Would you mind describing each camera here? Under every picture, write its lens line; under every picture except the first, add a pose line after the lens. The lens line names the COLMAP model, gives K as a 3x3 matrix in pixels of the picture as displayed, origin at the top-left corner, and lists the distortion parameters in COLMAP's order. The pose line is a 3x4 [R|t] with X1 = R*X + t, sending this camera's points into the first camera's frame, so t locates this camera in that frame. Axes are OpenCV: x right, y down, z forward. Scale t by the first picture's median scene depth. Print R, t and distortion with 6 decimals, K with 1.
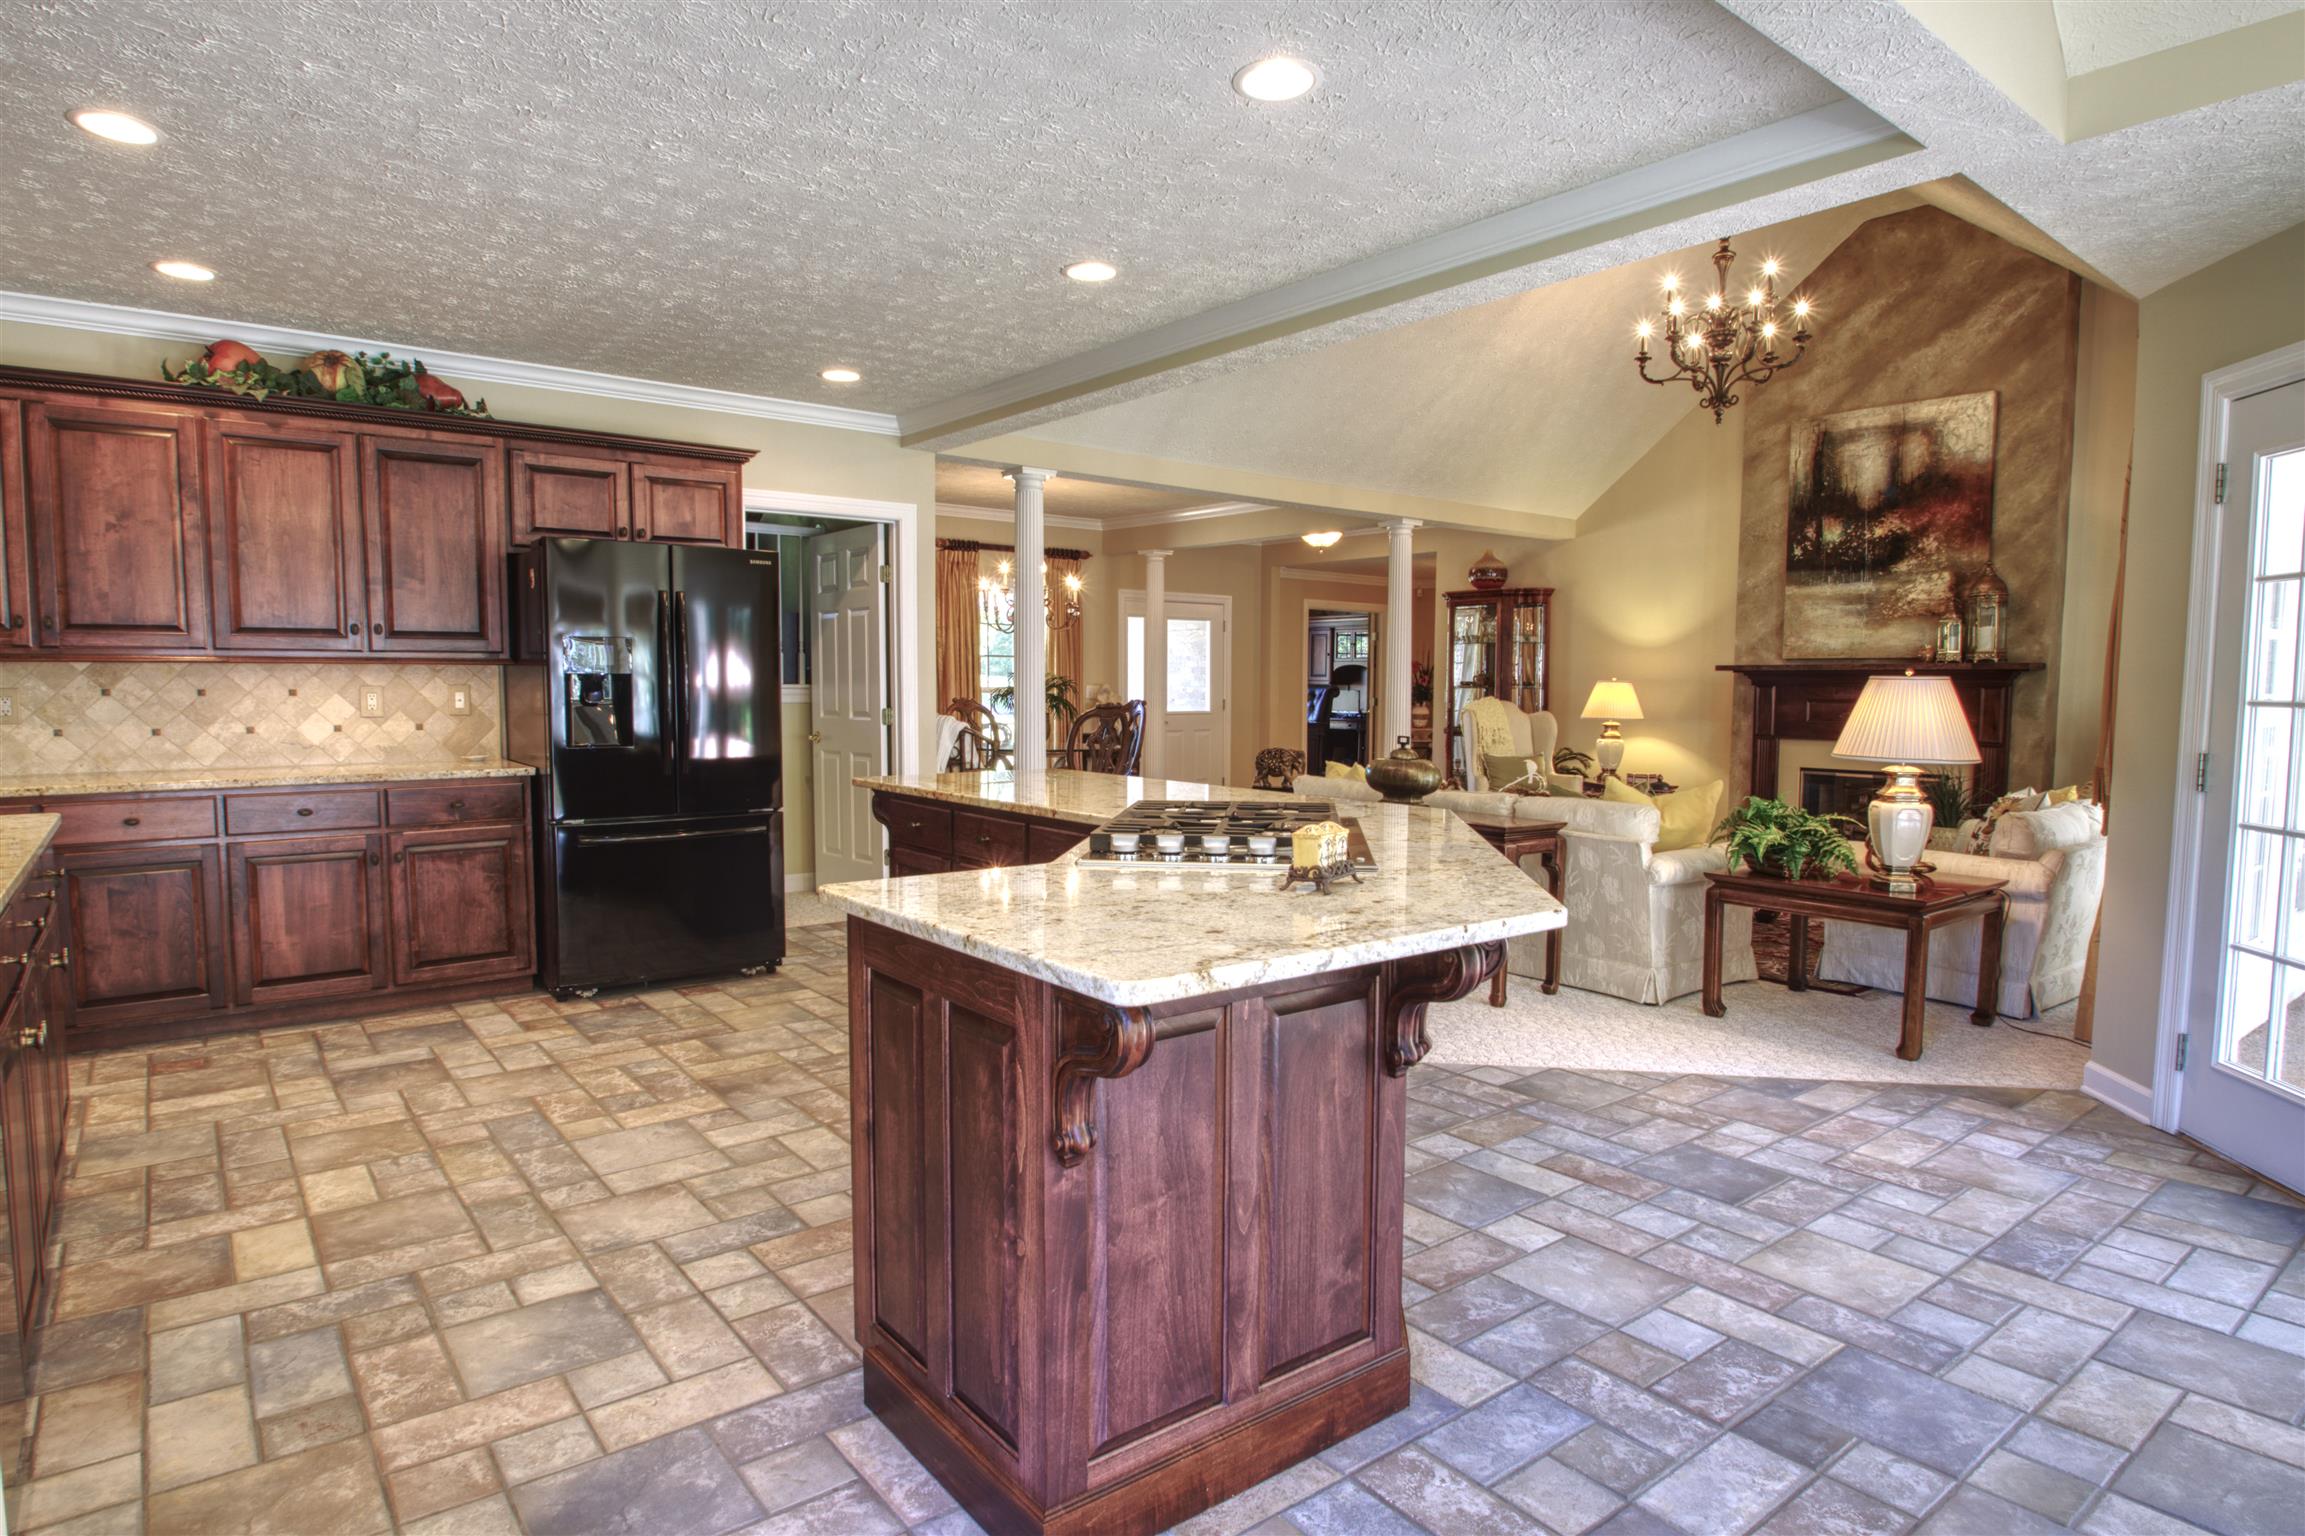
lens RADIAL K [[1270.9, 0, 1135.3], [0, 1270.9, 780.2], [0, 0, 1]] dist [-0.013321, -0.000409]
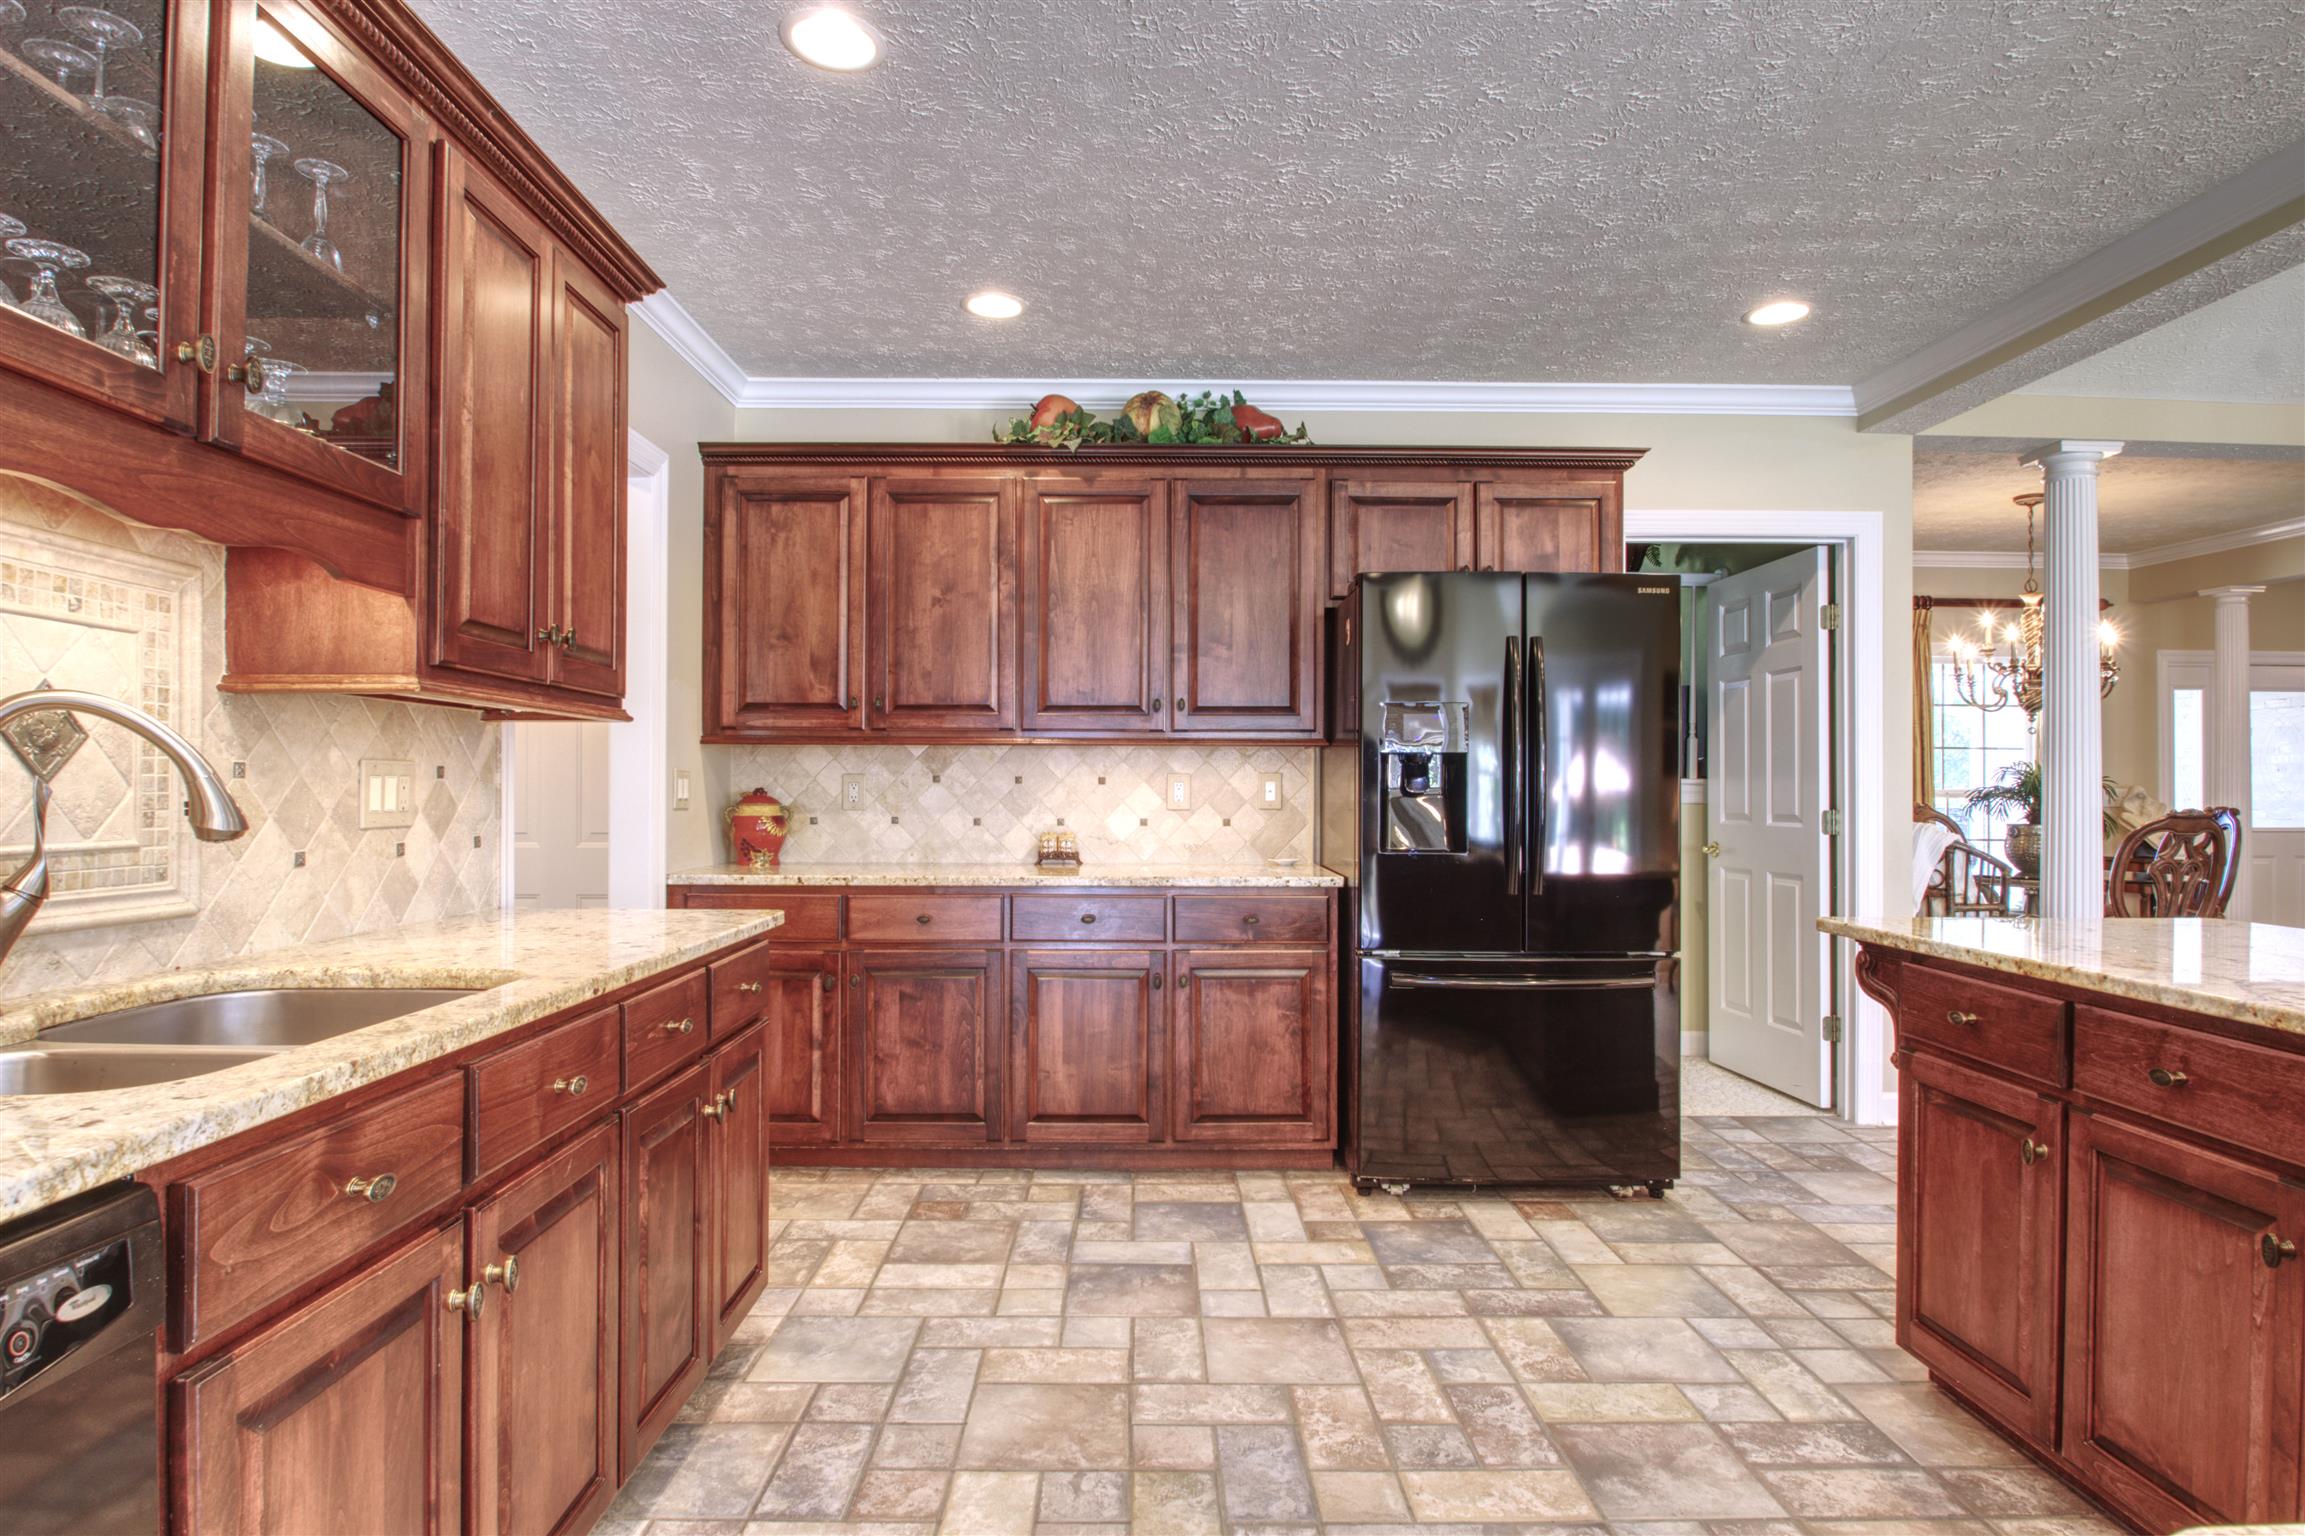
lens RADIAL K [[1270.9, 0, 1133.5], [0, 1270.9, 774.1], [0, 0, 1]] dist [-0.013321, -0.000409]
pose [[0.796844, -0.006629, -0.604149, -0.100493], [-0.049603, 0.995846, -0.076351, -0.006359], [0.602146, 0.090807, 0.793205, 0.280827]]
